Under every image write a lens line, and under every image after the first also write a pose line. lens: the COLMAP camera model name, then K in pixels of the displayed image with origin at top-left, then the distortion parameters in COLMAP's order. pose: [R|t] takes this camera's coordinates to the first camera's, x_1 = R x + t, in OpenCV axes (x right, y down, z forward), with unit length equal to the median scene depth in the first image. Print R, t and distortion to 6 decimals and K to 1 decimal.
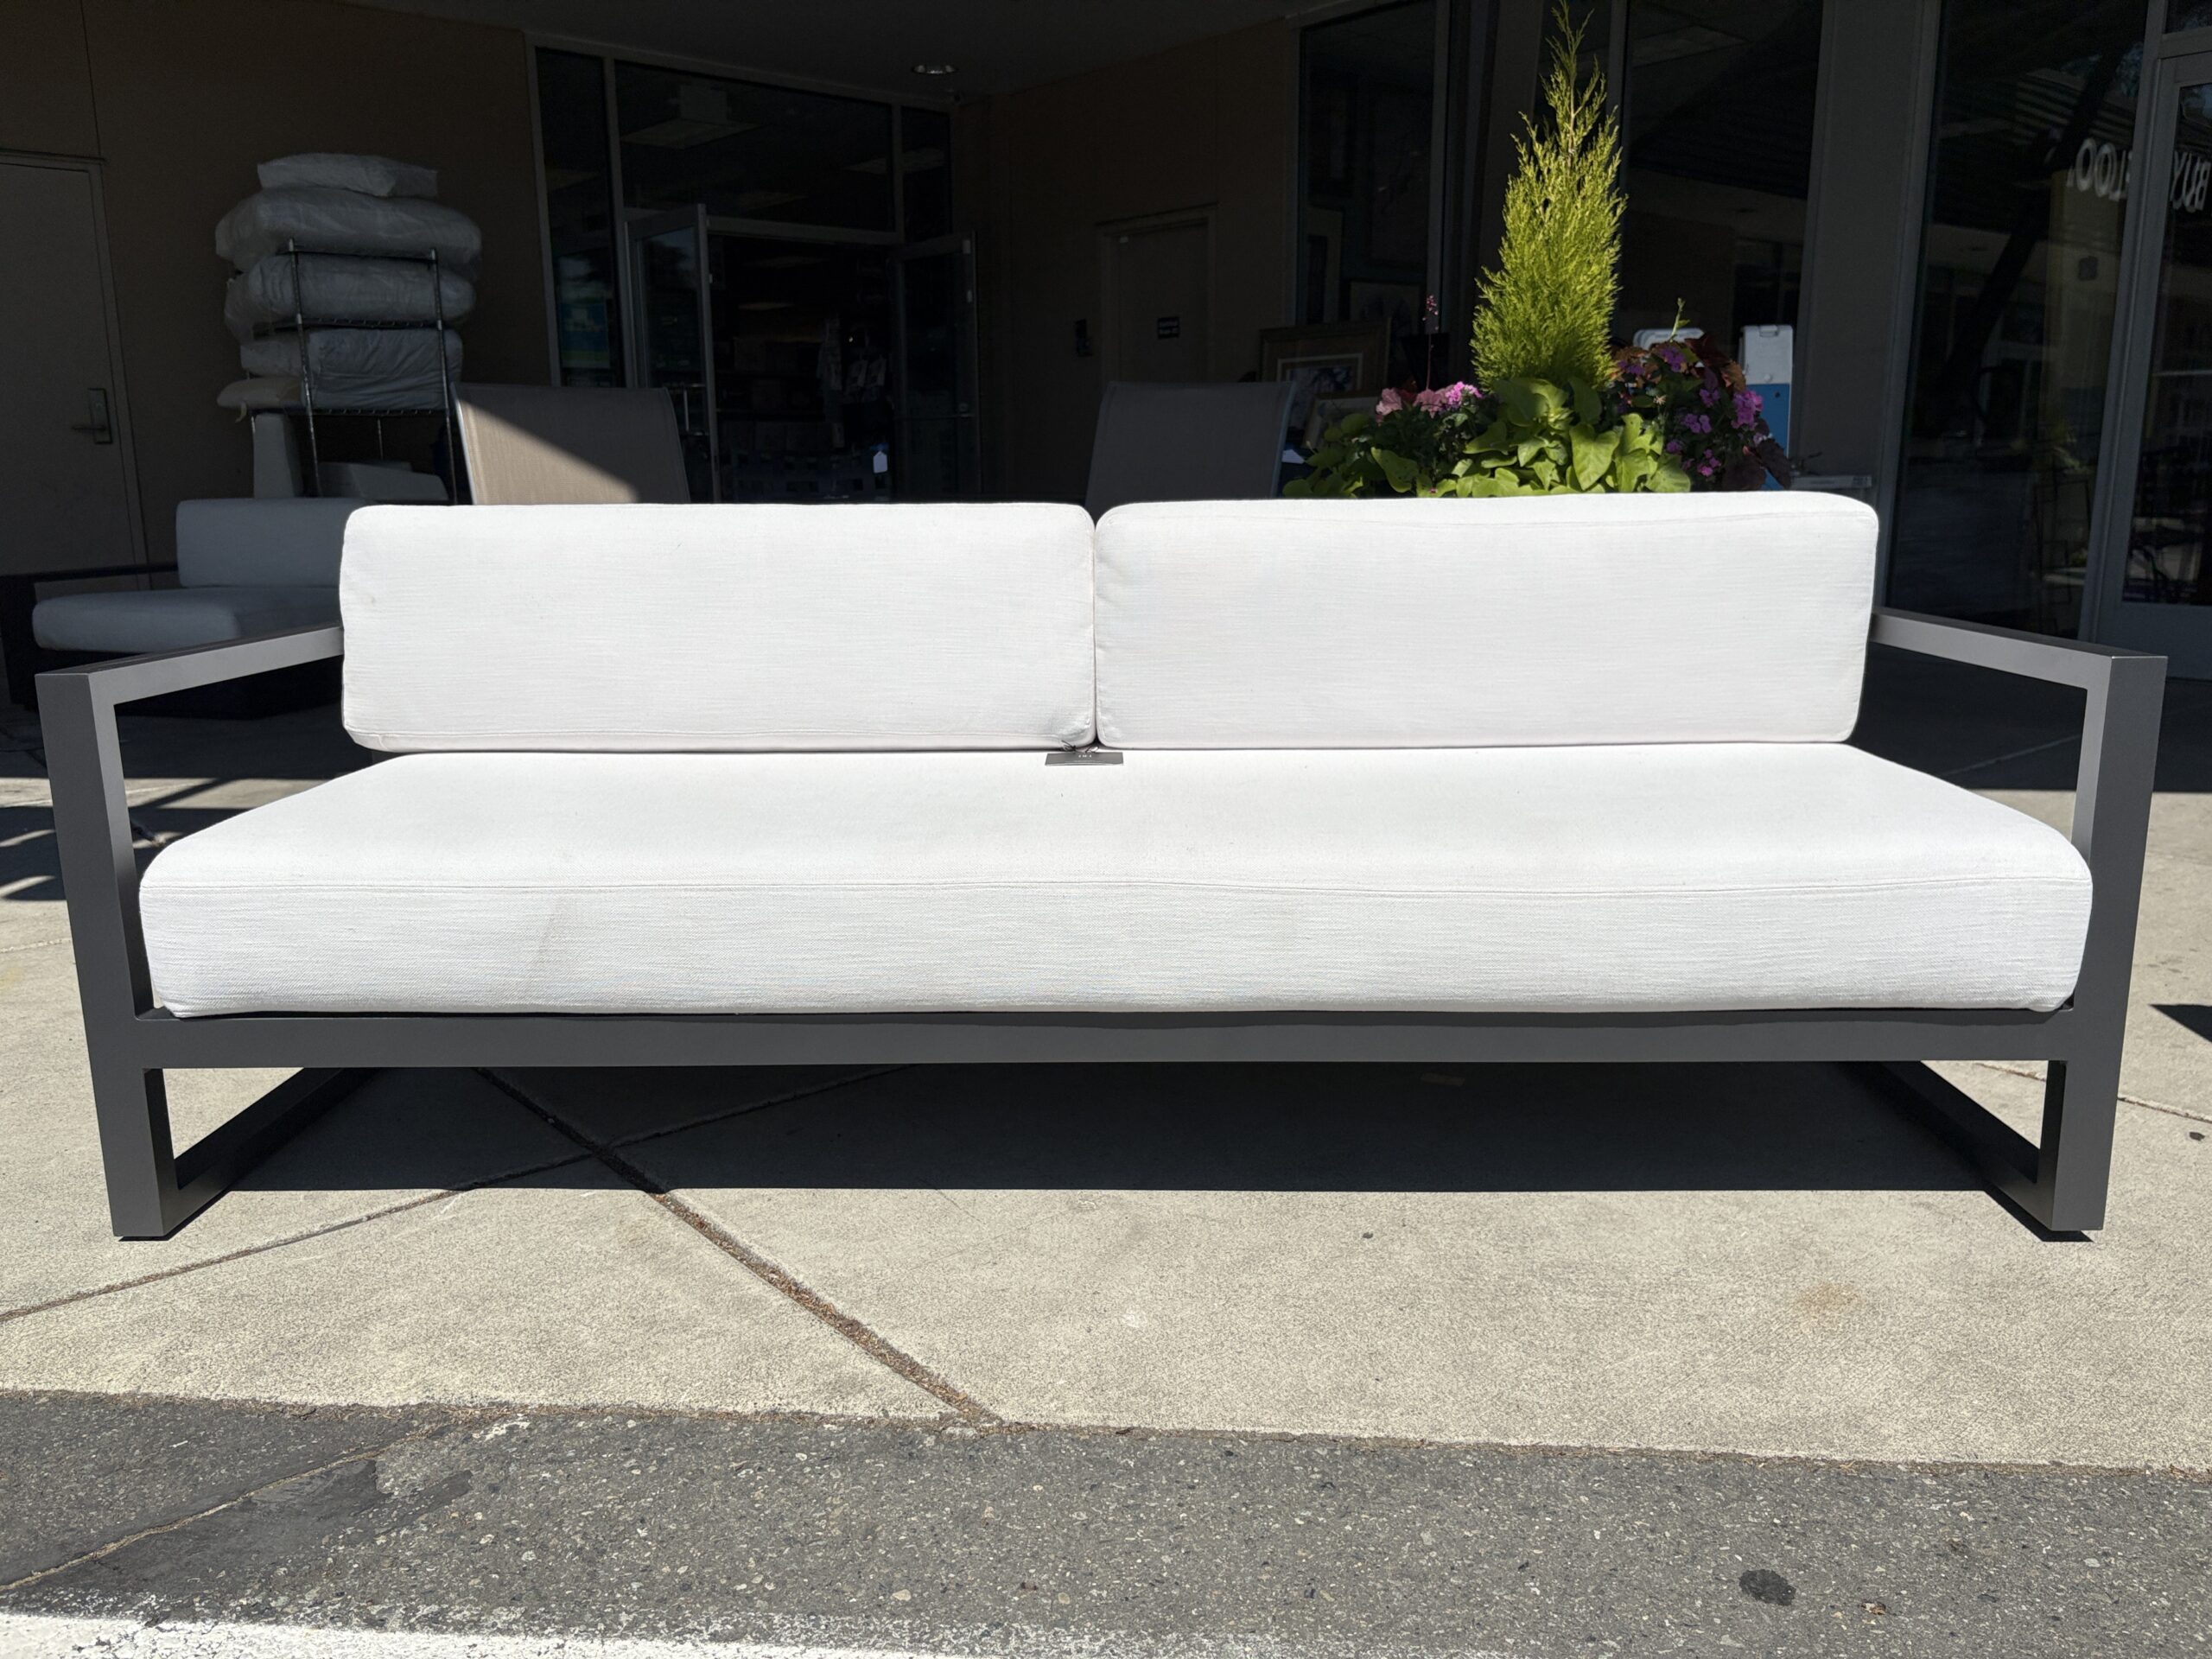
lens RADIAL K [[1672.9, 0, 1115.4], [0, 1672.9, 827.5], [0, 0, 1]] dist [0.019487, -0.003053]
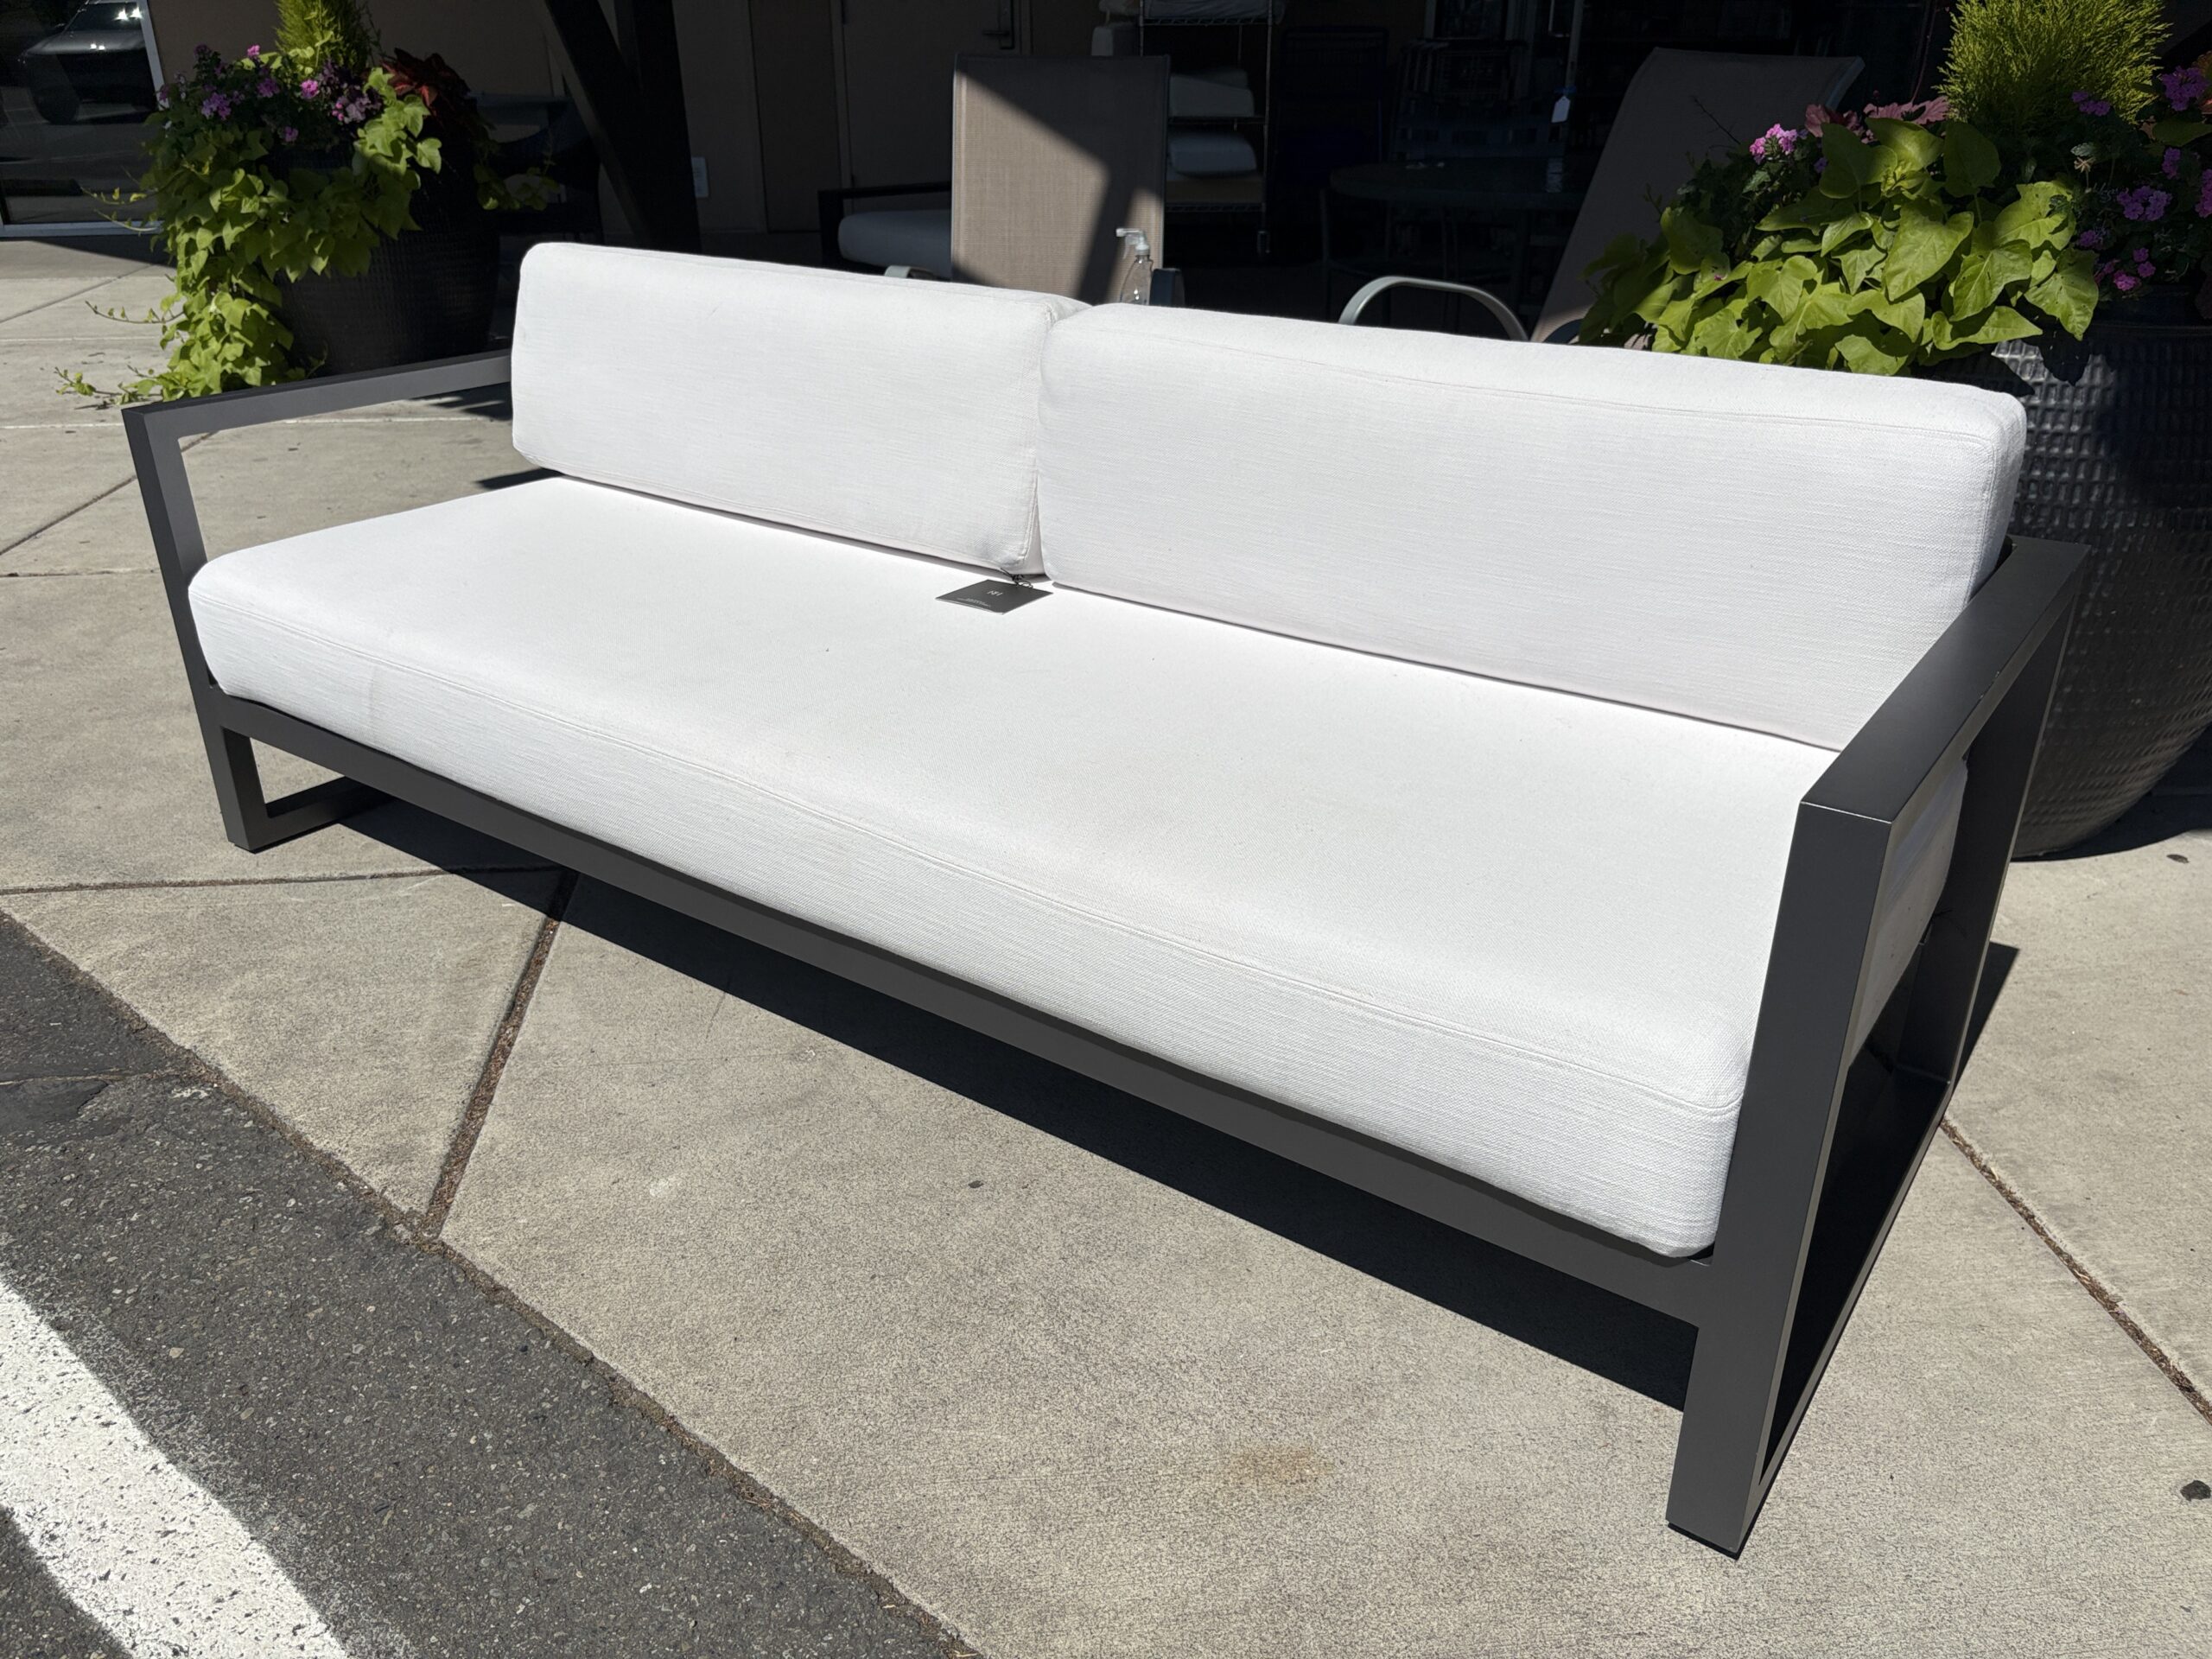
lens RADIAL K [[1672.9, 0, 1108.2], [0, 1672.9, 822.9], [0, 0, 1]] dist [0.019487, -0.003053]
pose [[0.818402, 0.251935, -0.516476, 0.663674], [-0.125174, 0.955346, 0.267666, -0.215972], [0.560847, -0.154409, 0.813393, 0.321161]]
